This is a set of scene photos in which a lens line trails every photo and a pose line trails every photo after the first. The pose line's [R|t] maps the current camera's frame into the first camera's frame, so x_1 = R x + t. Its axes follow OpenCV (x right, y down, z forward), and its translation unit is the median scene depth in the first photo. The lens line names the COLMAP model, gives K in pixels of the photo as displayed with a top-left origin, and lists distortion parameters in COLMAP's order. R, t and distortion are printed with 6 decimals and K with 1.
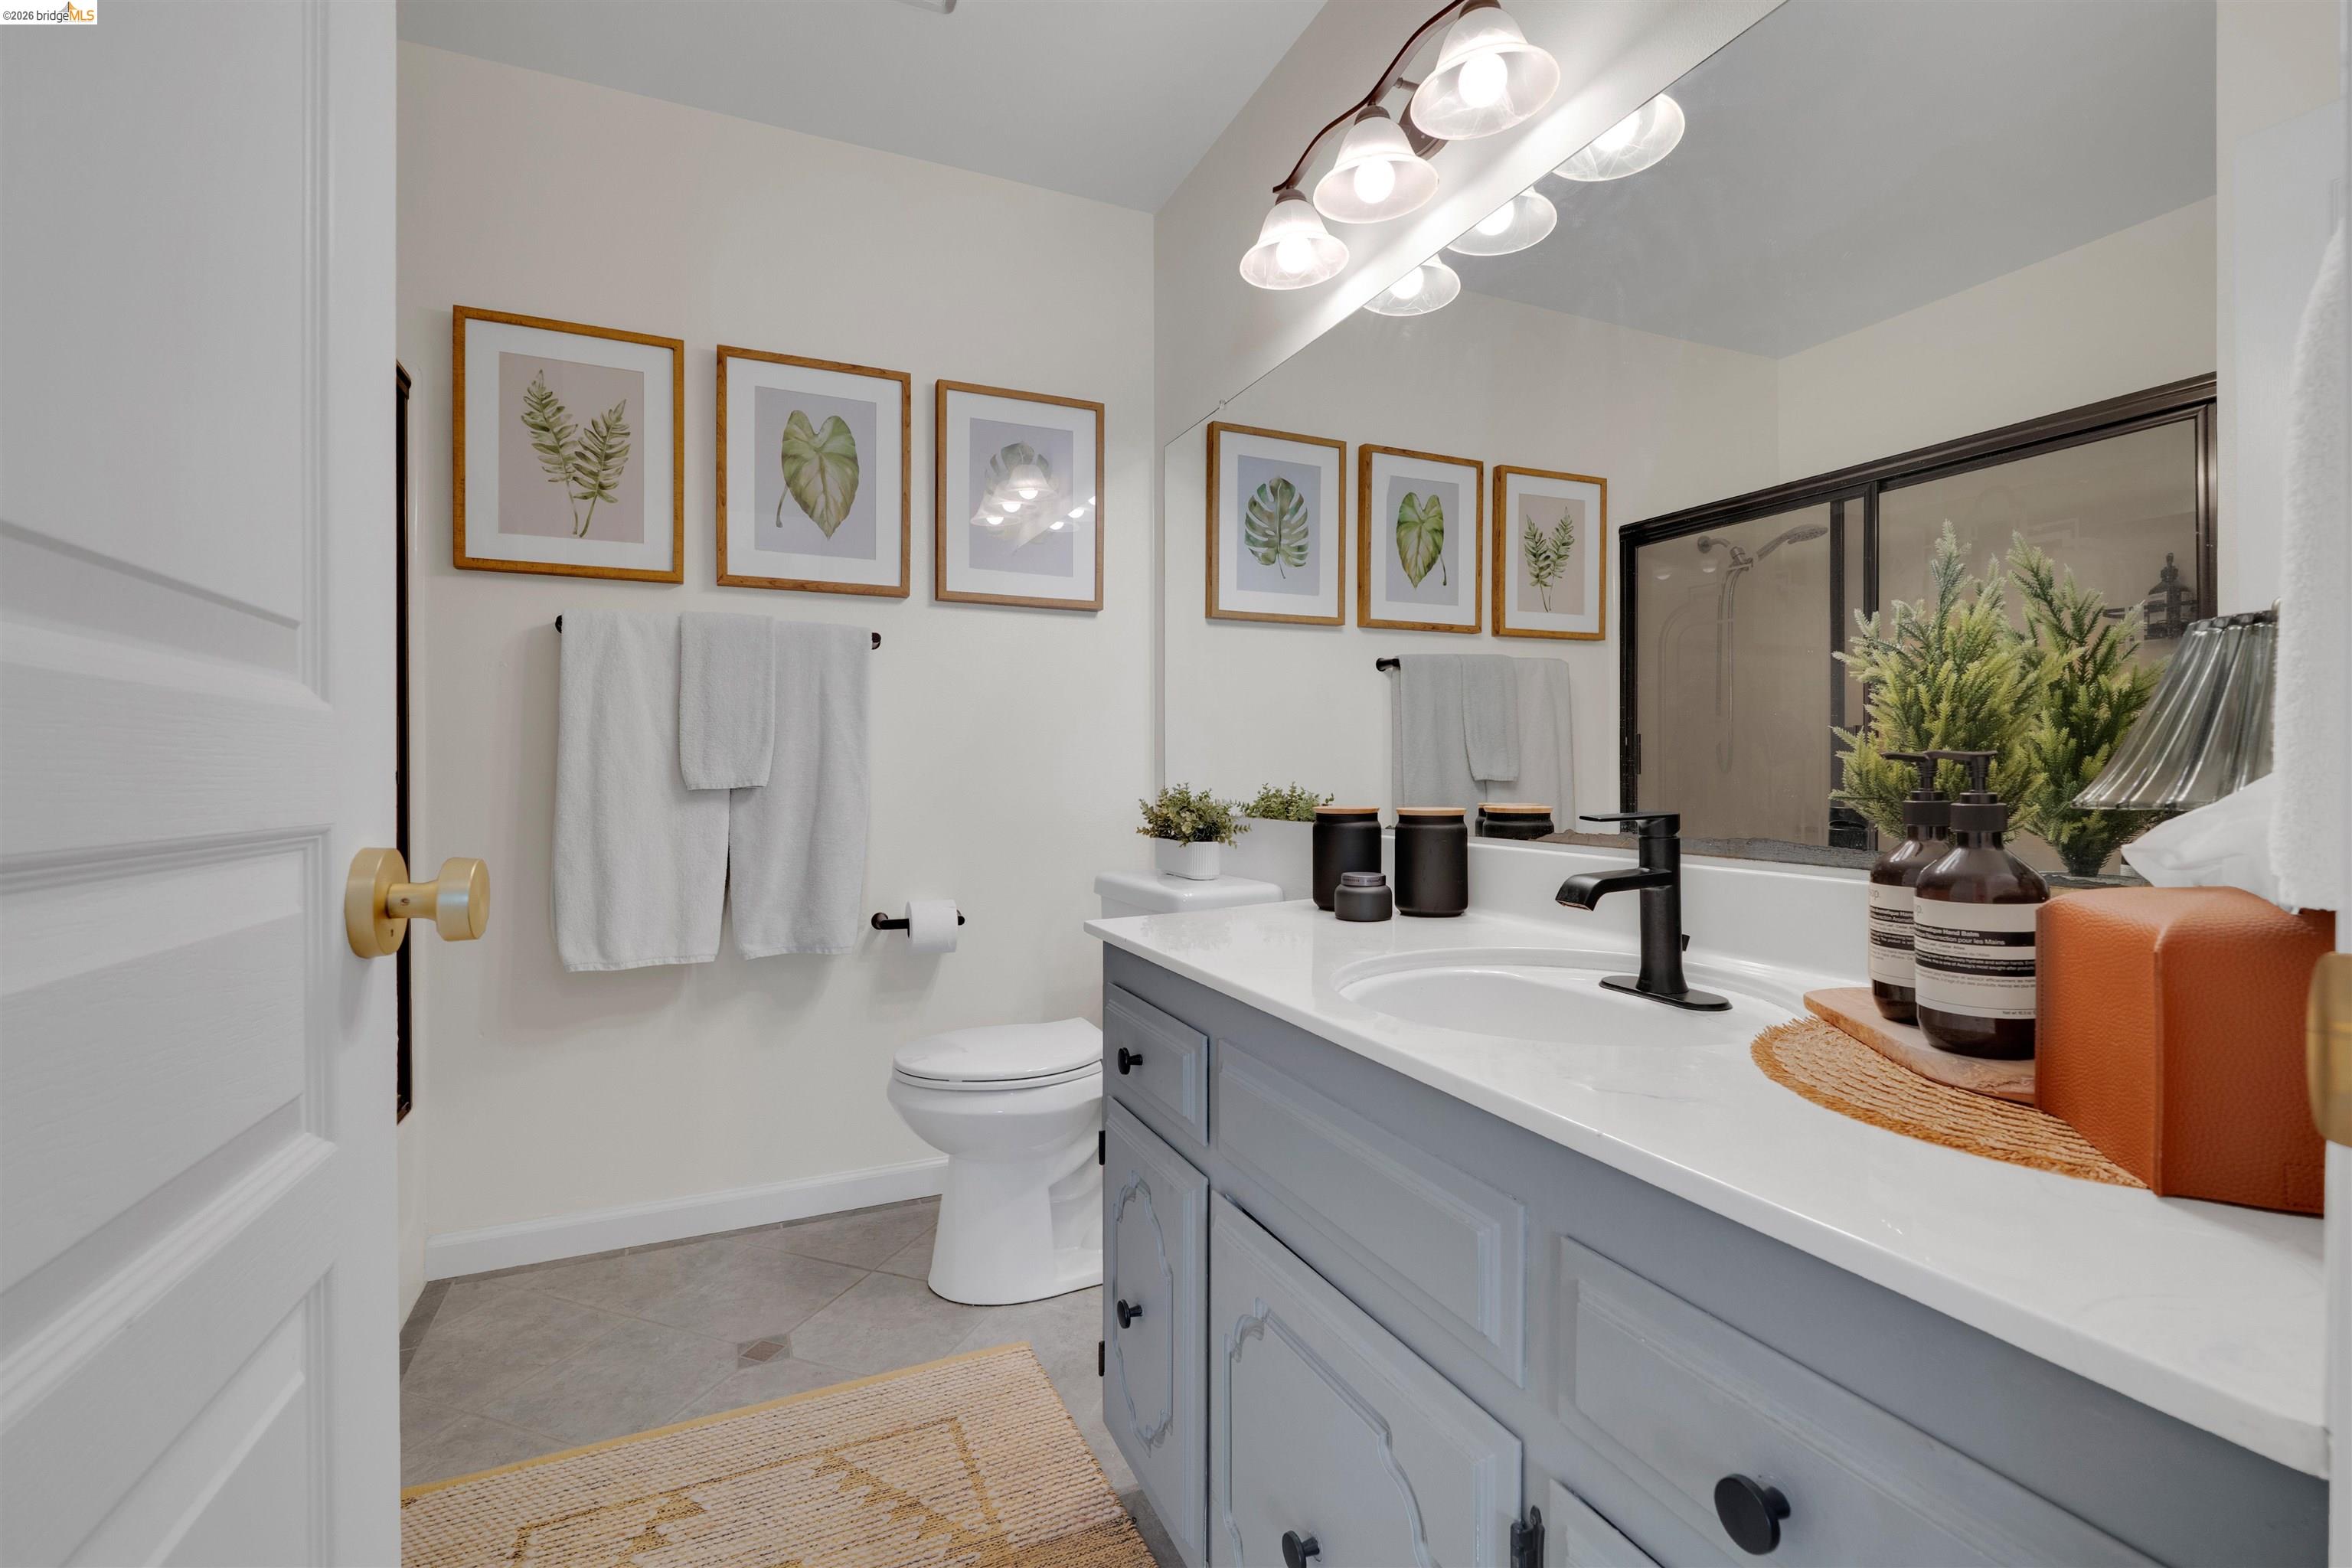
lens RADIAL K [[1066.9, 0, 1178.9], [0, 1066.9, 773.6], [0, 0, 1]] dist [-0.006831, 0.001119]
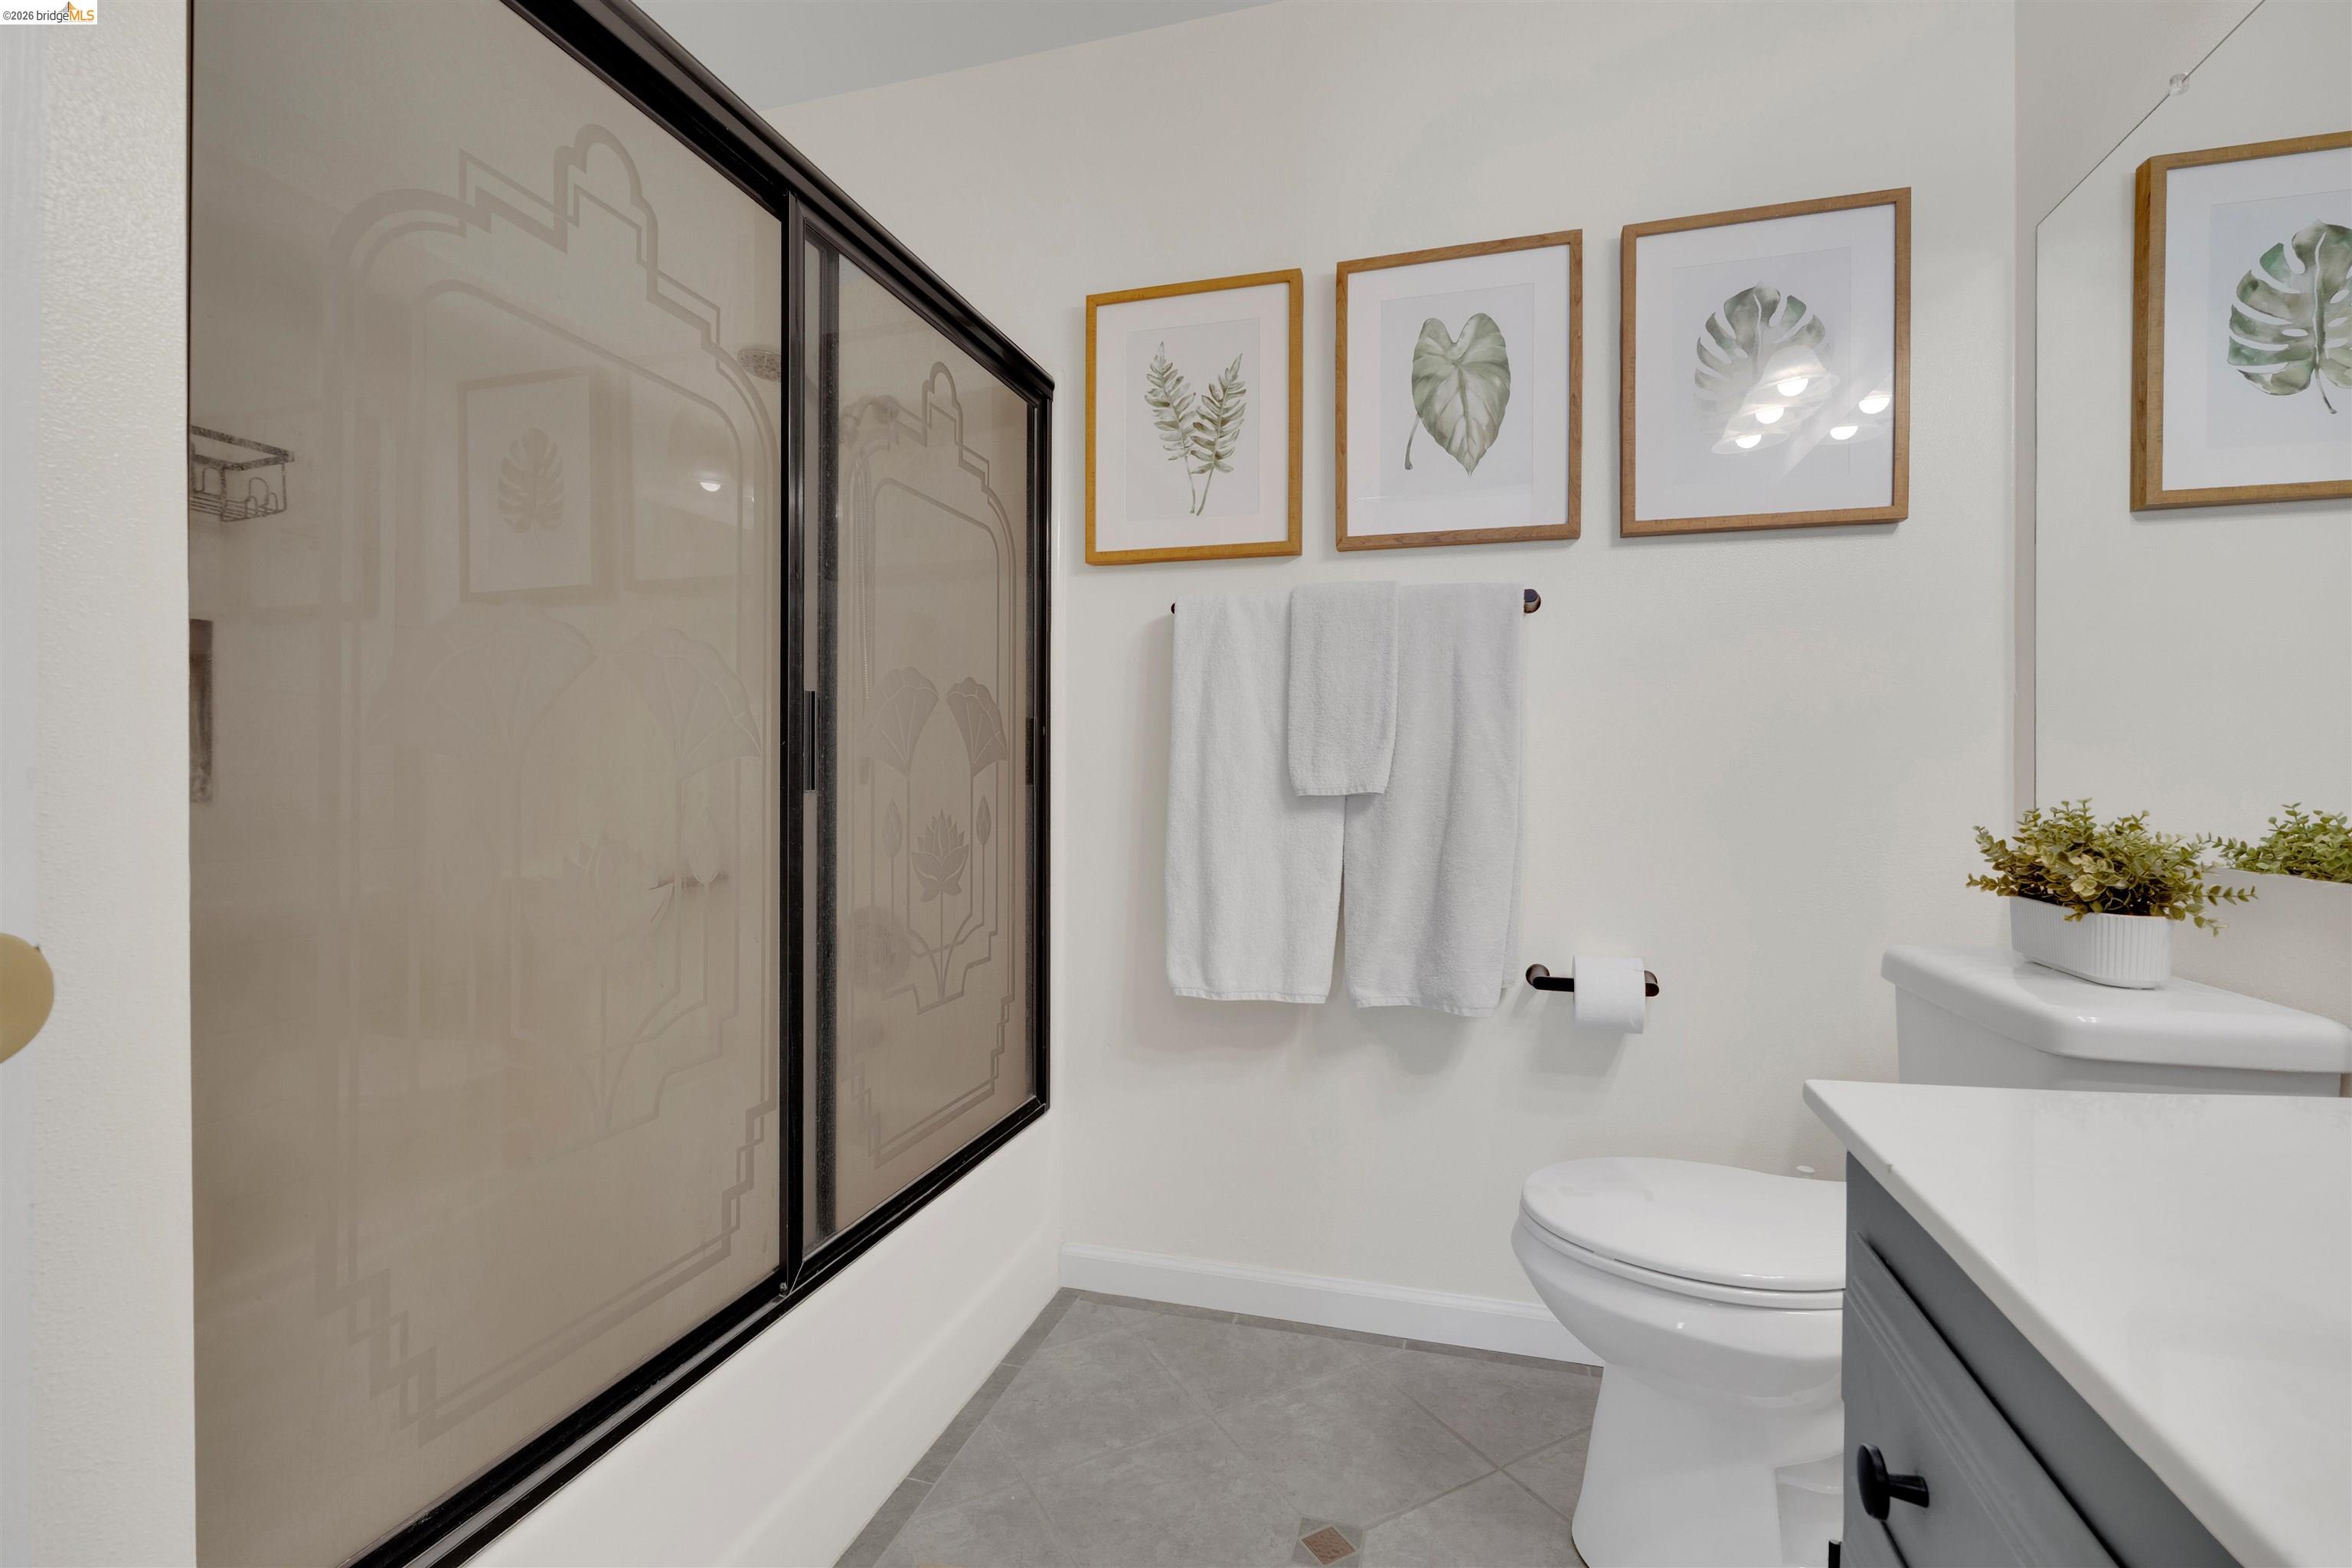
lens RADIAL K [[1066.9, 0, 1140.7], [0, 1066.9, 770.8], [0, 0, 1]] dist [-0.006831, 0.001119]
pose [[0.750889, 0.003258, -0.660420, 0.003345], [-0.007112, 0.999970, -0.003153, -0.001032], [0.660390, 0.007065, 0.750890, 0.276185]]
